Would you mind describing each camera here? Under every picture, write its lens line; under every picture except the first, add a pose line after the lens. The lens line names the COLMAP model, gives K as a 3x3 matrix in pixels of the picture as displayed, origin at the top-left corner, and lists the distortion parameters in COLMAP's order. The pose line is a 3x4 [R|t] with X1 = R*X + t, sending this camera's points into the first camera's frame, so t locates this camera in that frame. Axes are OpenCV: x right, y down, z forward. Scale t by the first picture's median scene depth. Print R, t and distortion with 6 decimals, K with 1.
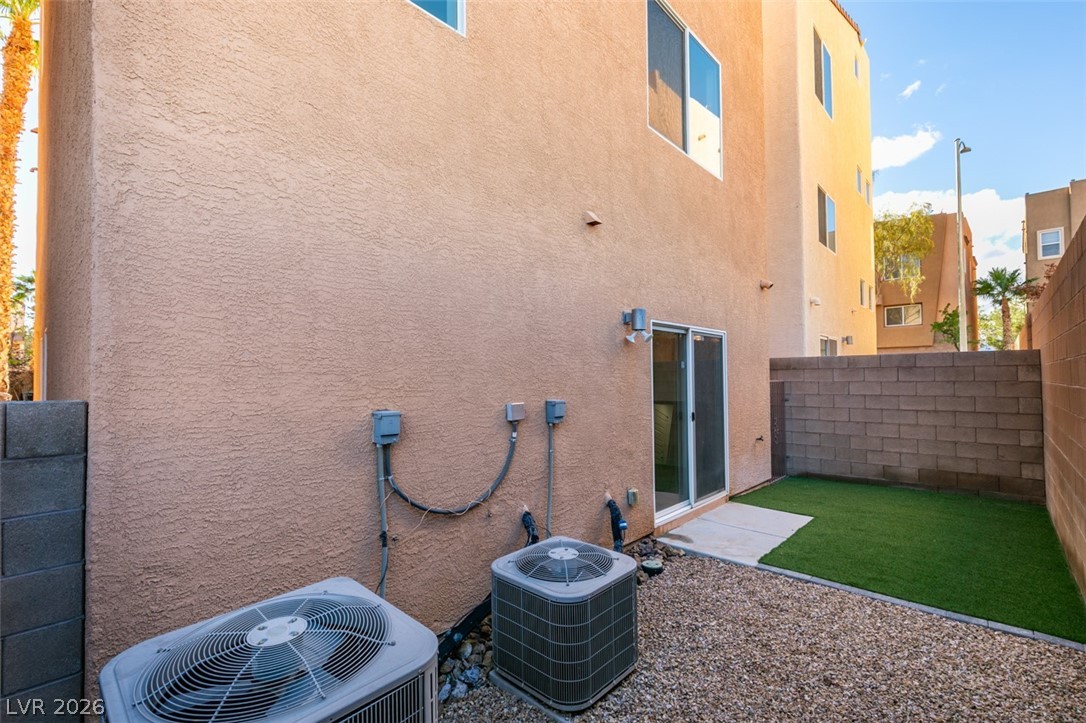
lens RADIAL K [[484.8, 0, 541.4], [0, 484.8, 366.3], [0, 0, 1]] dist [0.003657, -0.001606]
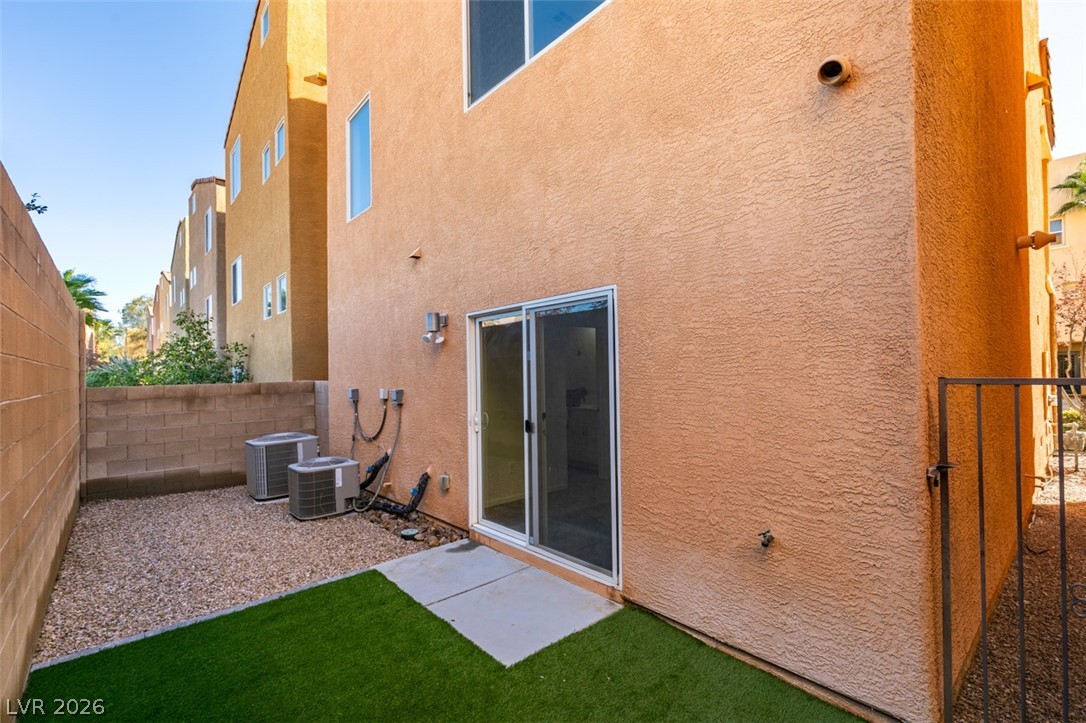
lens RADIAL K [[484.8, 0, 541.4], [0, 484.8, 366.3], [0, 0, 1]] dist [0.003657, -0.001606]
pose [[-0.103092, -0.002321, -0.994669, 1.243605], [0.043895, 0.999012, -0.006881, 0.022733], [0.993703, -0.044370, -0.102888, 1.317744]]
